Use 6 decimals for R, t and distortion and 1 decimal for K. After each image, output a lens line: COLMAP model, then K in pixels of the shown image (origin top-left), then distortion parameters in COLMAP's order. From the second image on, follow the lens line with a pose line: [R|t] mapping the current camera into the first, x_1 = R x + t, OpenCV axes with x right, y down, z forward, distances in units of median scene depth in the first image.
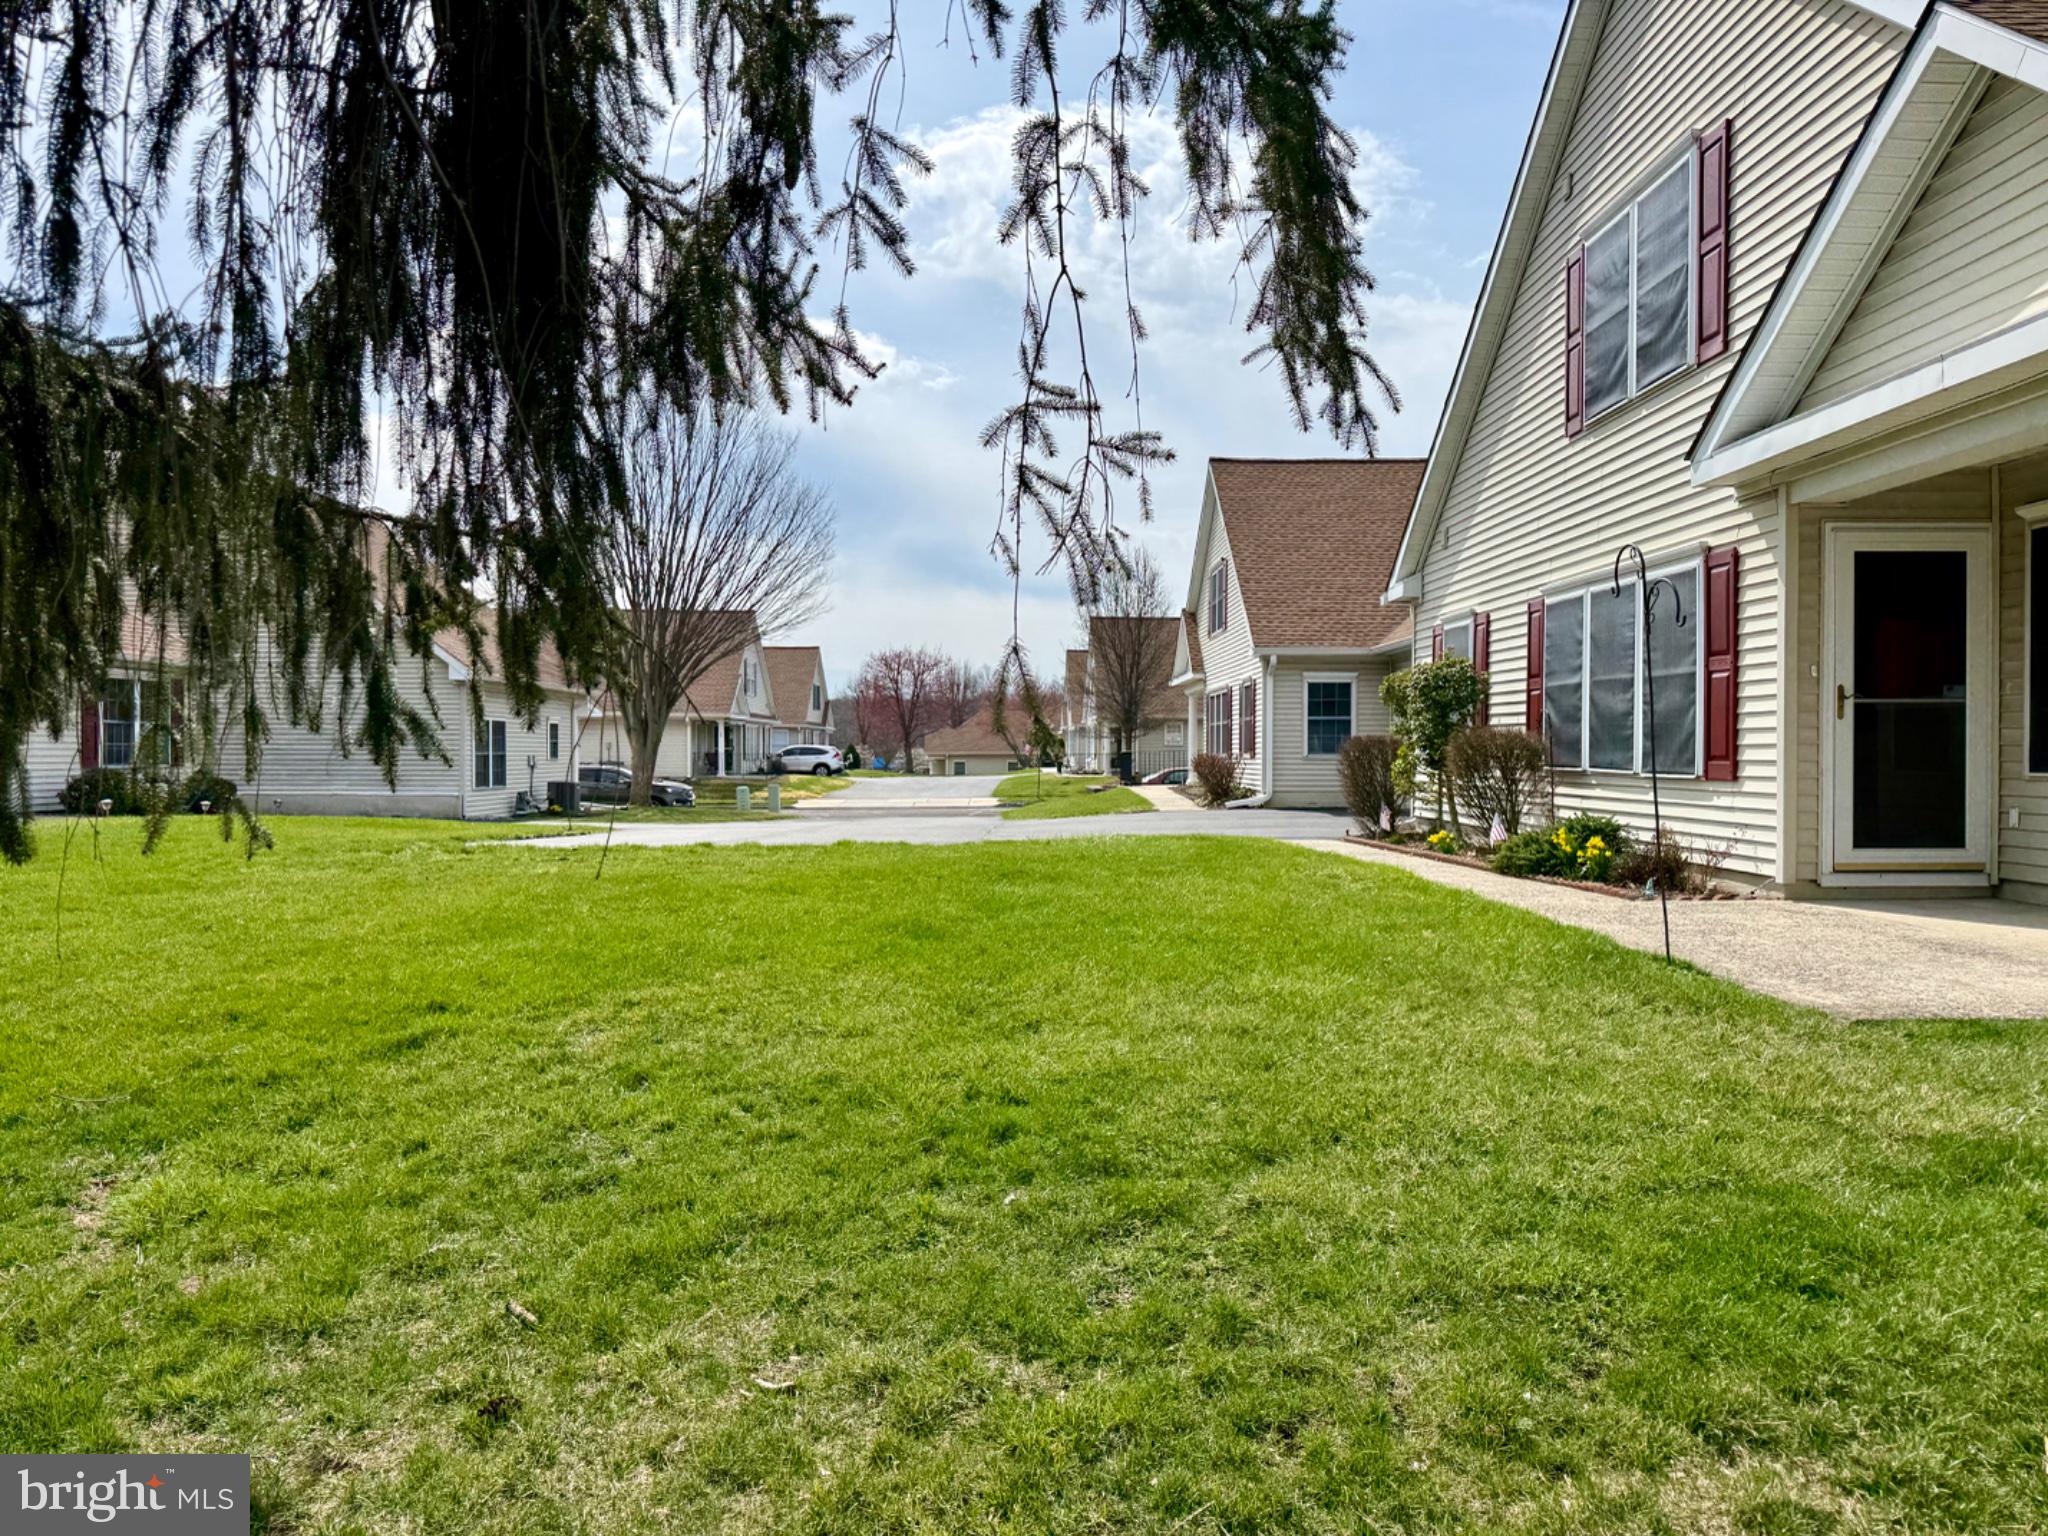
lens RADIAL K [[1425.9, 0, 993.7], [0, 1425.9, 762.7], [0, 0, 1]] dist [0.017657, -0.037297]
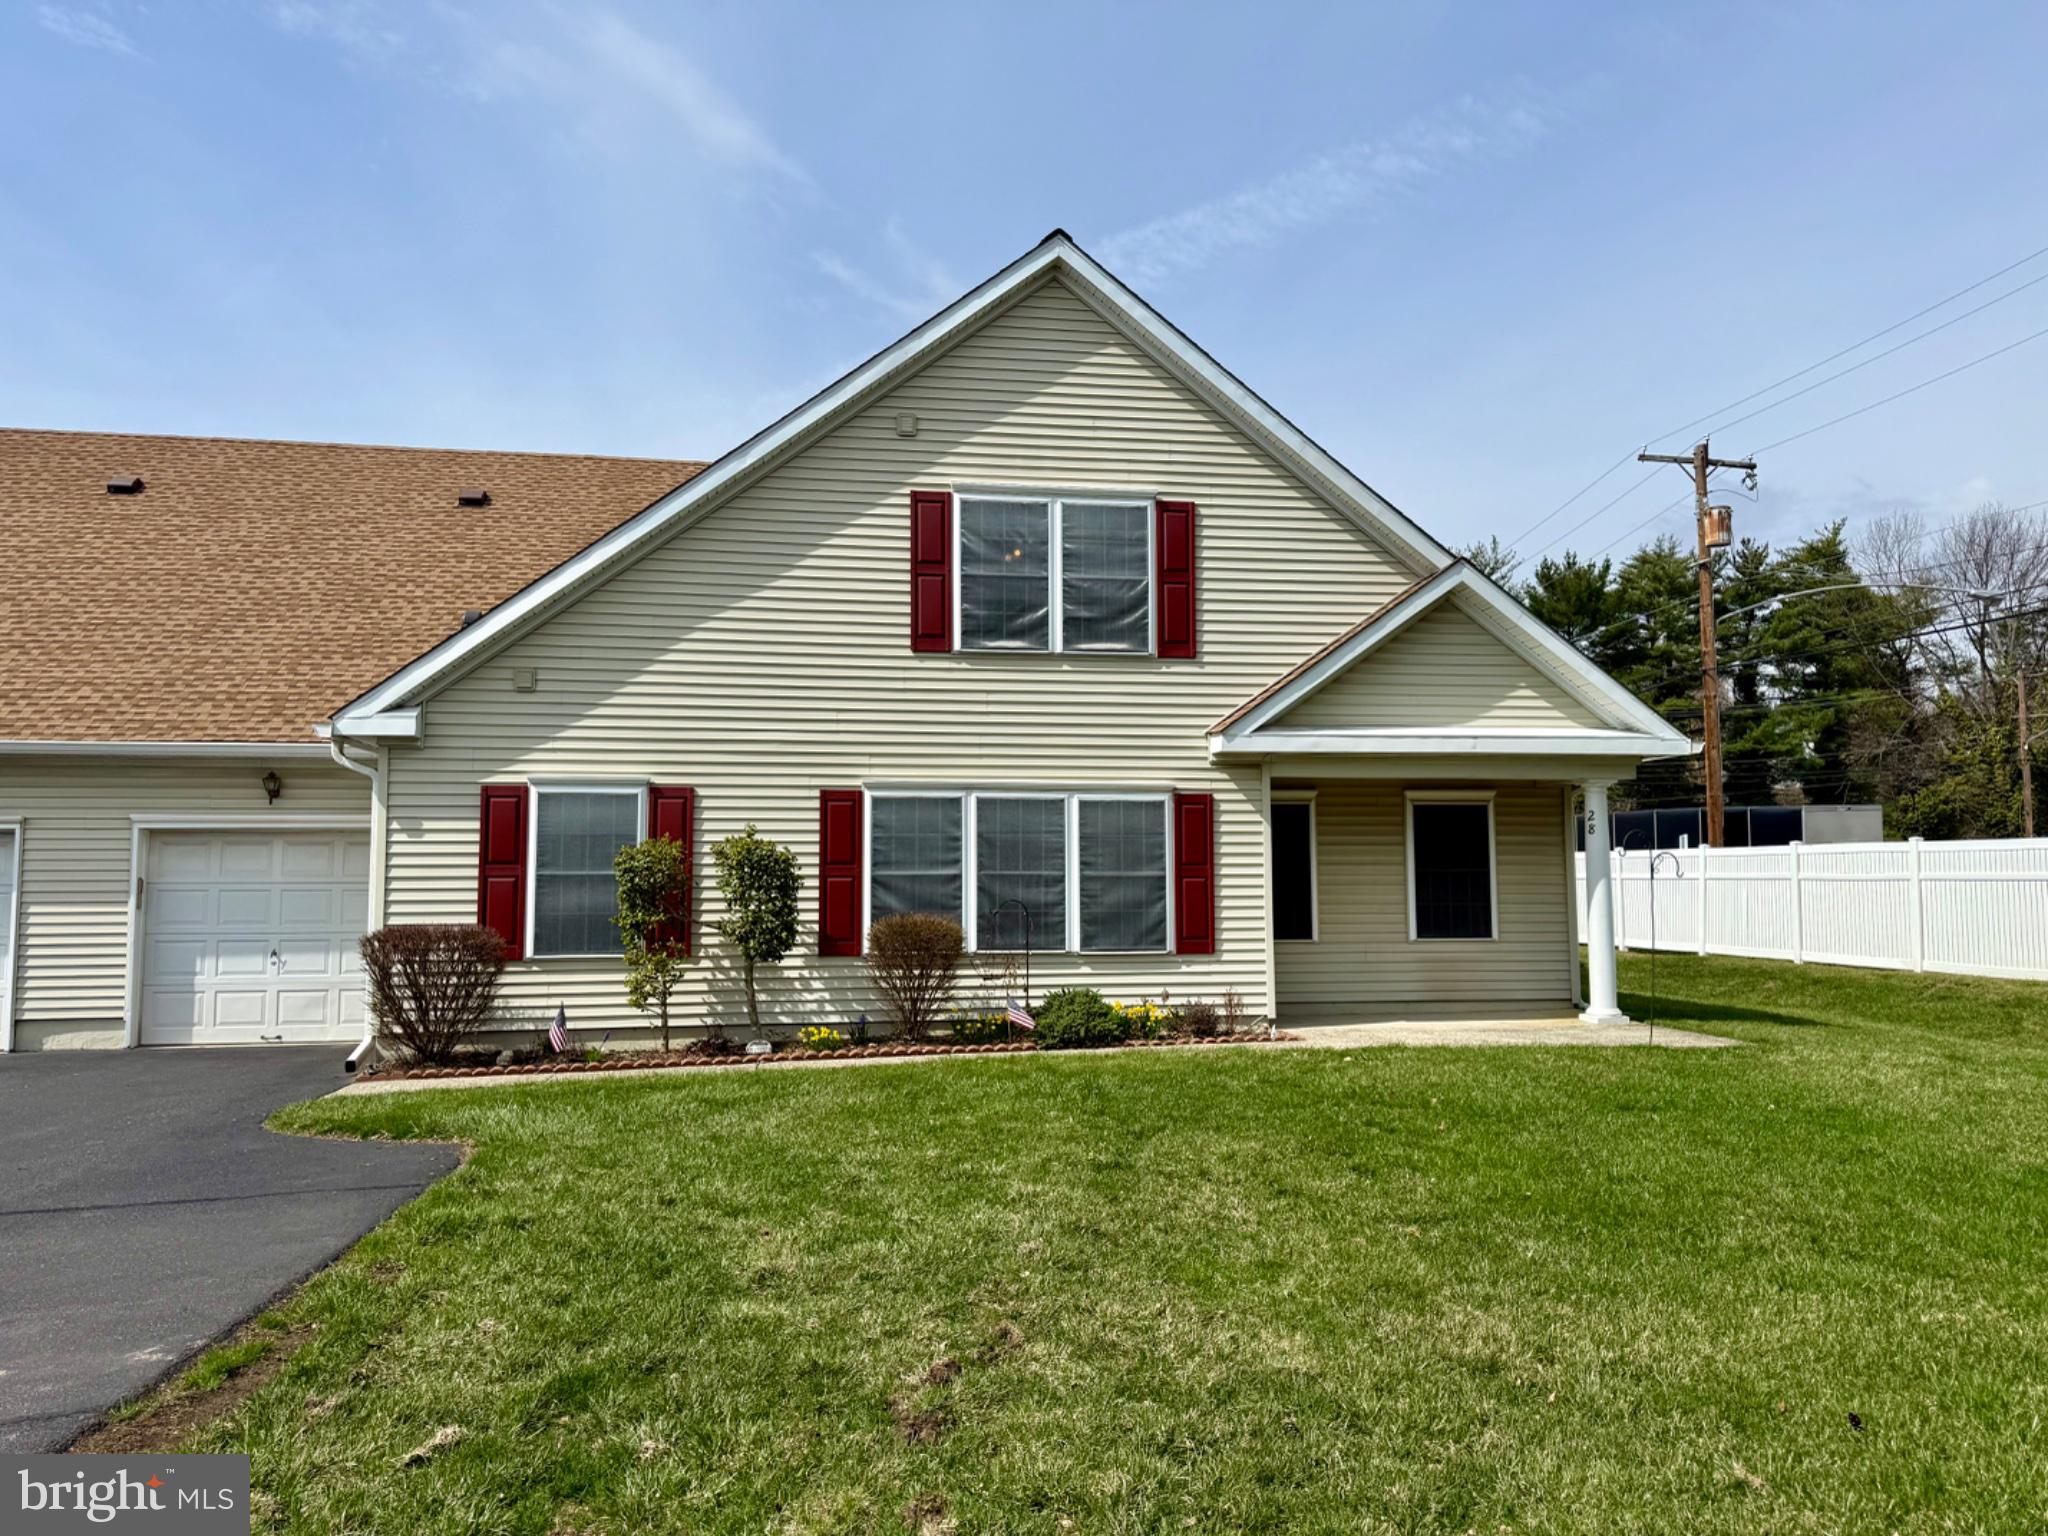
lens RADIAL K [[1515.9, 0, 1030.9], [0, 1515.9, 785.4], [0, 0, 1]] dist [0.033701, -0.006982]
pose [[-0.186103, 0.076231, 0.979569, -0.919115], [0.020595, 0.997069, -0.073680, -0.045260], [-0.982314, 0.006462, -0.187127, 1.393451]]
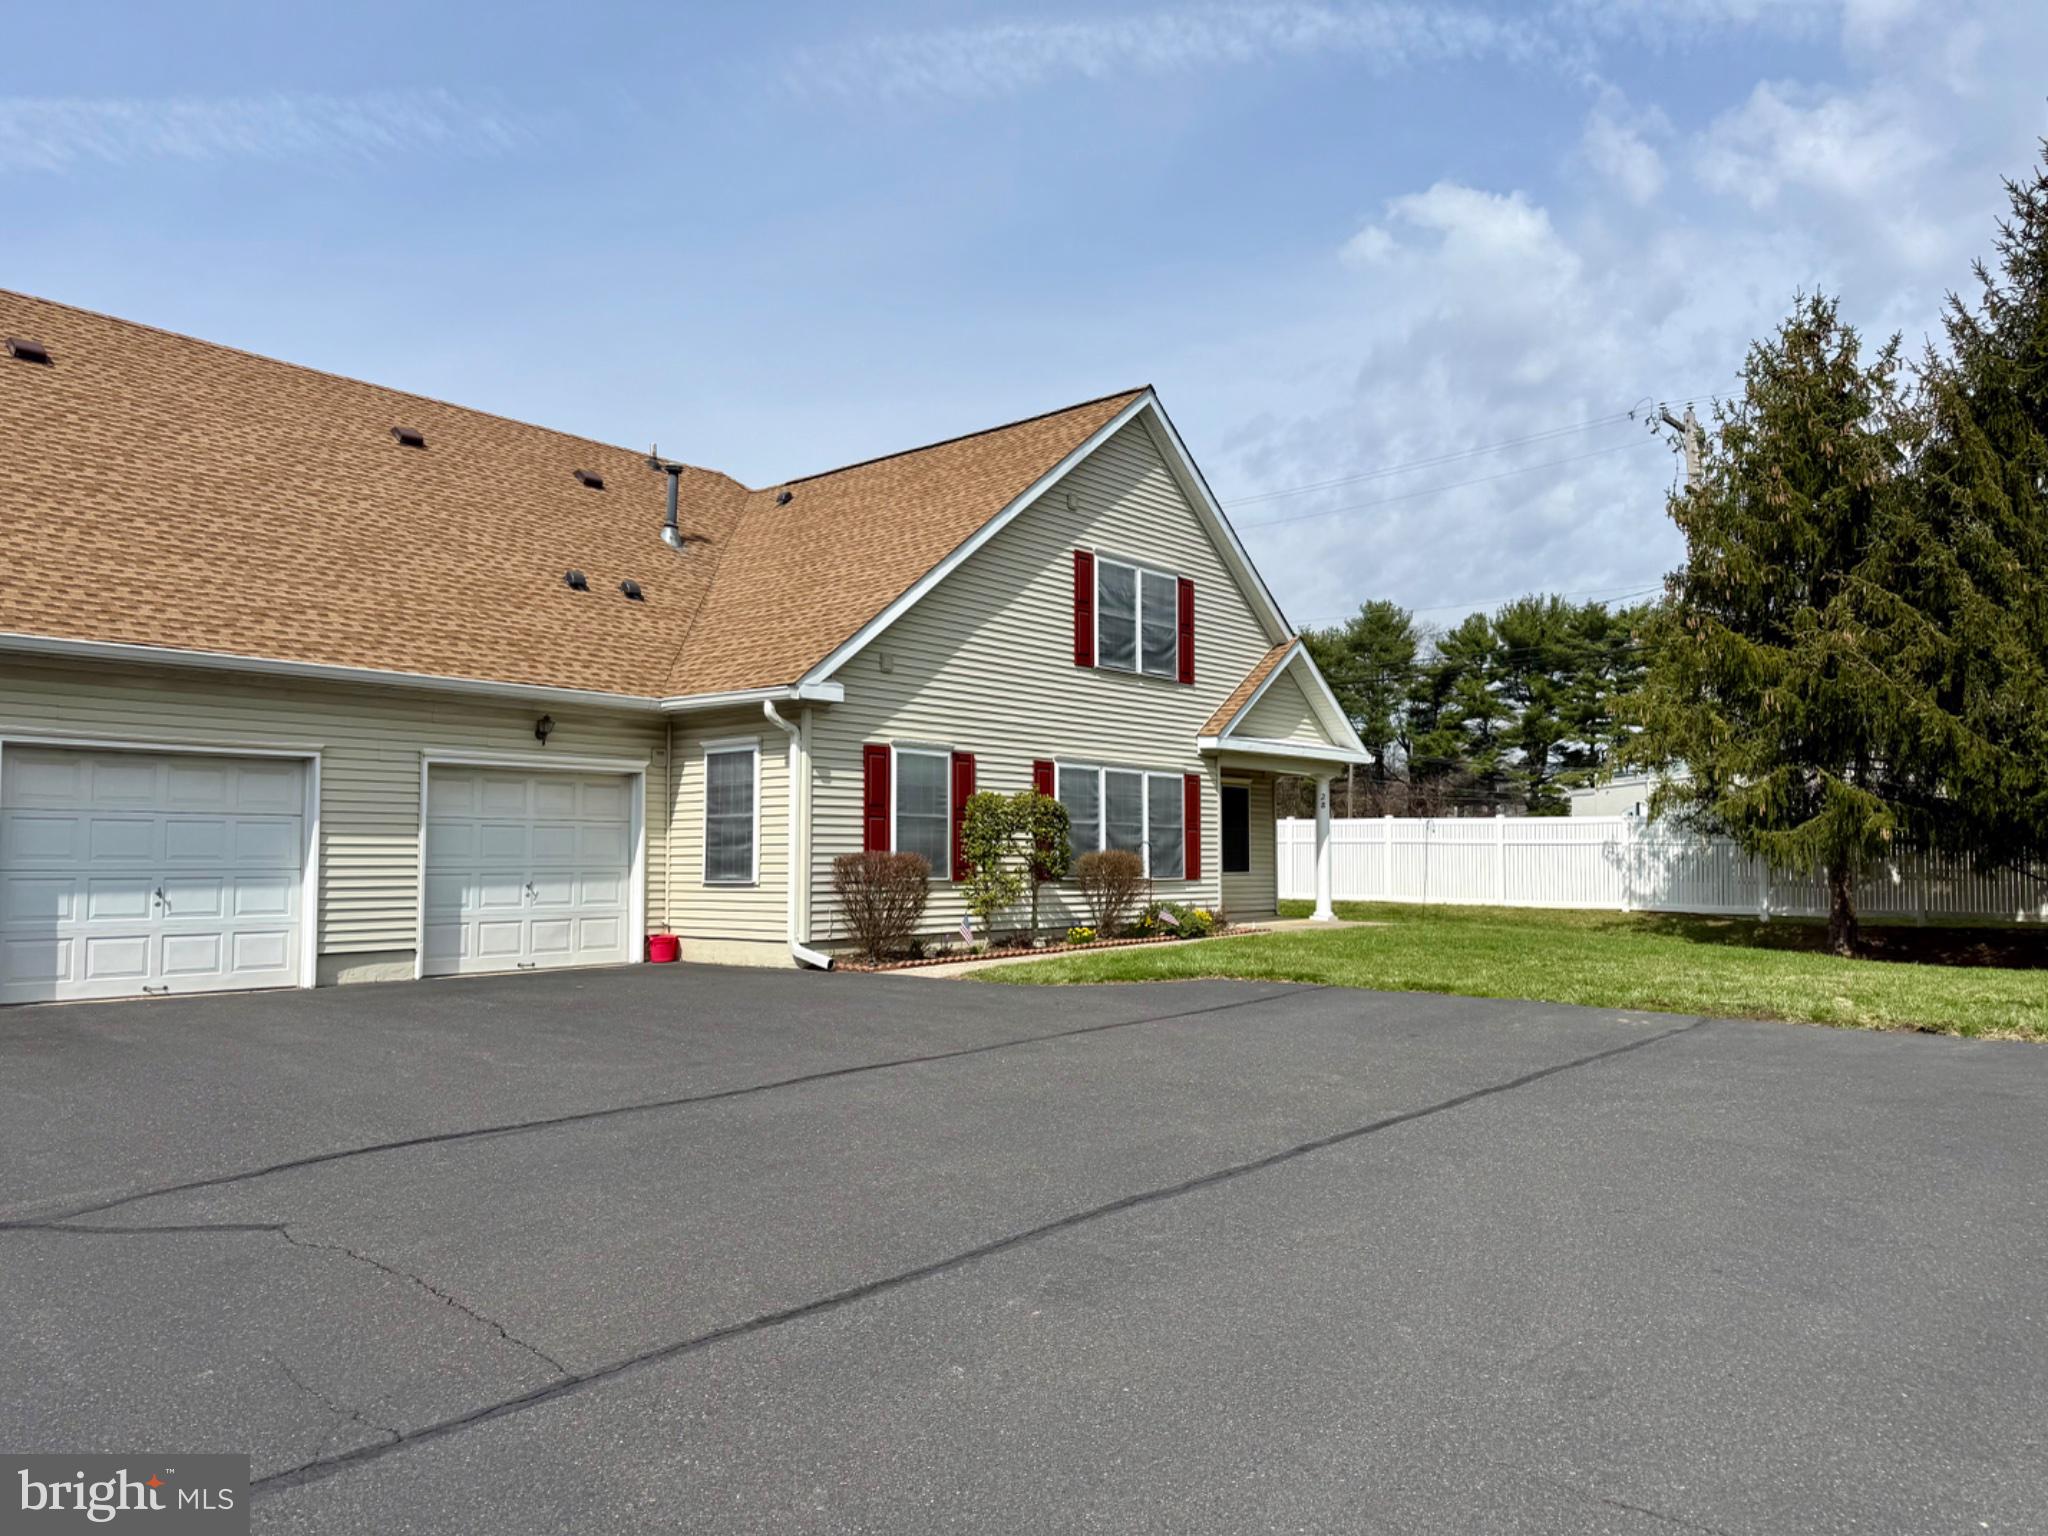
lens RADIAL K [[1425.9, 0, 1018.5], [0, 1425.9, 755.5], [0, 0, 1]] dist [0.017657, -0.037297]
pose [[-0.779675, 0.048804, 0.624280, -0.616703], [0.012617, 0.997980, -0.062261, -0.042609], [-0.626058, -0.040667, -0.778716, 2.748872]]
